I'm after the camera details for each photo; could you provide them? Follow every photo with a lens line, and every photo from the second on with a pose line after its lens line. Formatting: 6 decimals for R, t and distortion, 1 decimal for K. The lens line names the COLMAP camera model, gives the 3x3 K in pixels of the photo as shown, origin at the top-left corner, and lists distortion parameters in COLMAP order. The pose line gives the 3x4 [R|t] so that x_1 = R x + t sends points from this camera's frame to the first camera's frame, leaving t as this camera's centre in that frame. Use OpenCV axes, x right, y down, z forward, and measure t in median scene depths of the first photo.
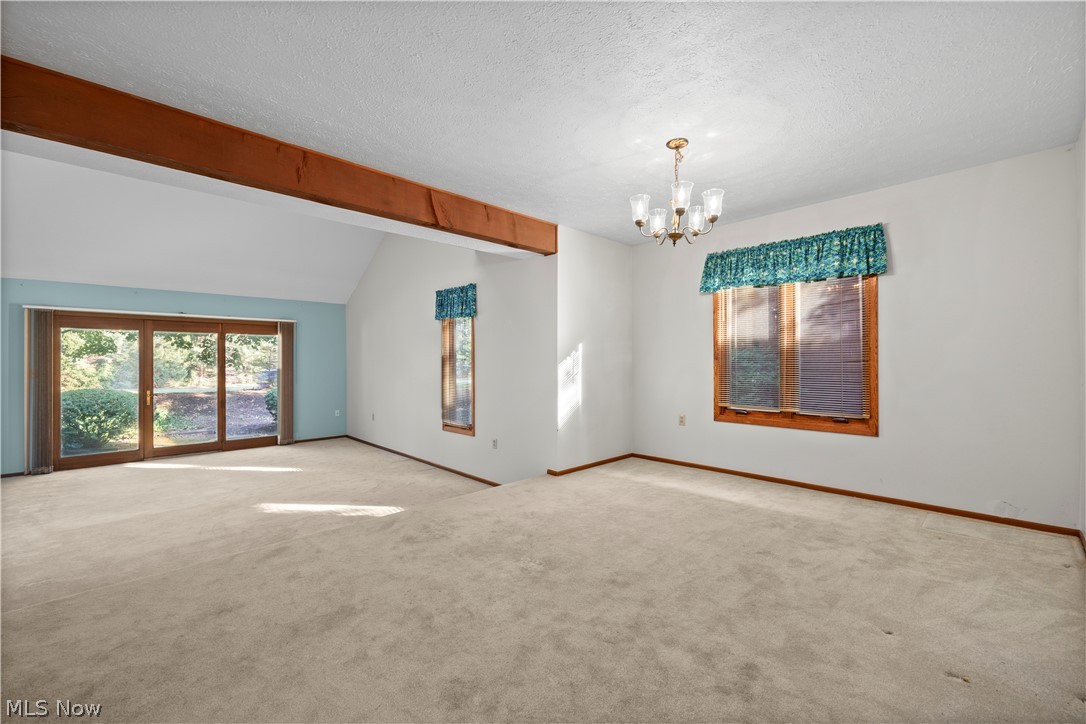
lens RADIAL K [[419.4, 0, 531.8], [0, 419.4, 361.7], [0, 0, 1]] dist [0.000039, -0.000020]
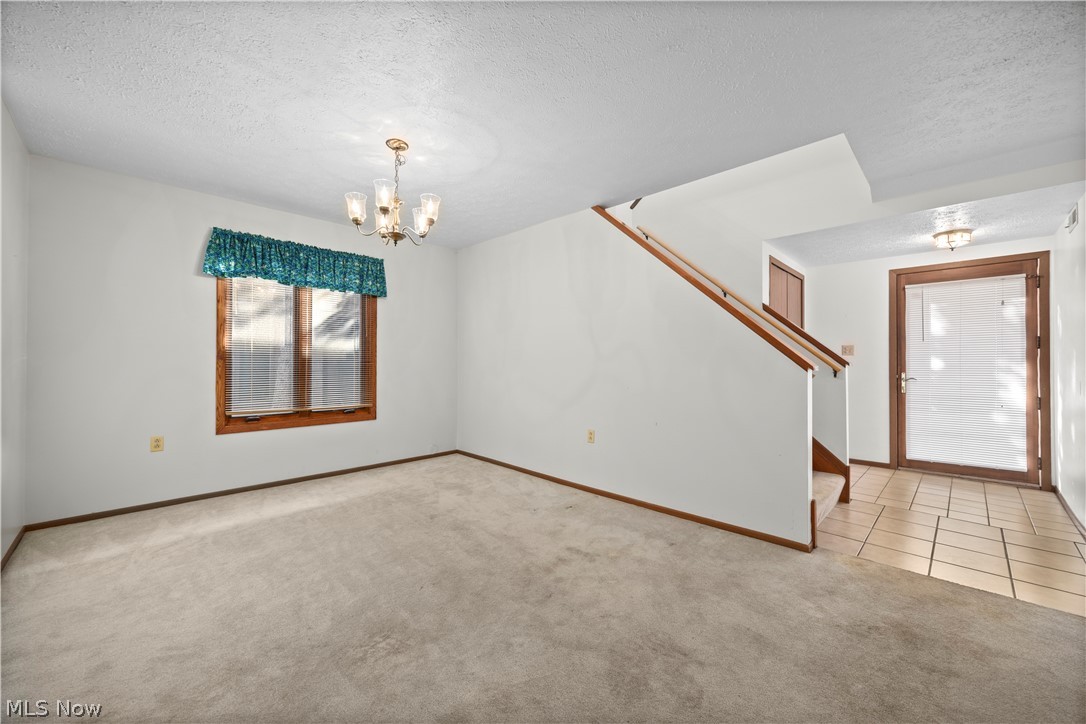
lens RADIAL K [[419.4, 0, 531.8], [0, 419.4, 361.7], [0, 0, 1]] dist [0.000039, -0.000020]
pose [[-0.016048, 0.004795, 0.999860, -0.505583], [-0.005420, 0.999973, -0.004883, 0.000603], [-0.999857, -0.005498, -0.016022, 0.529993]]
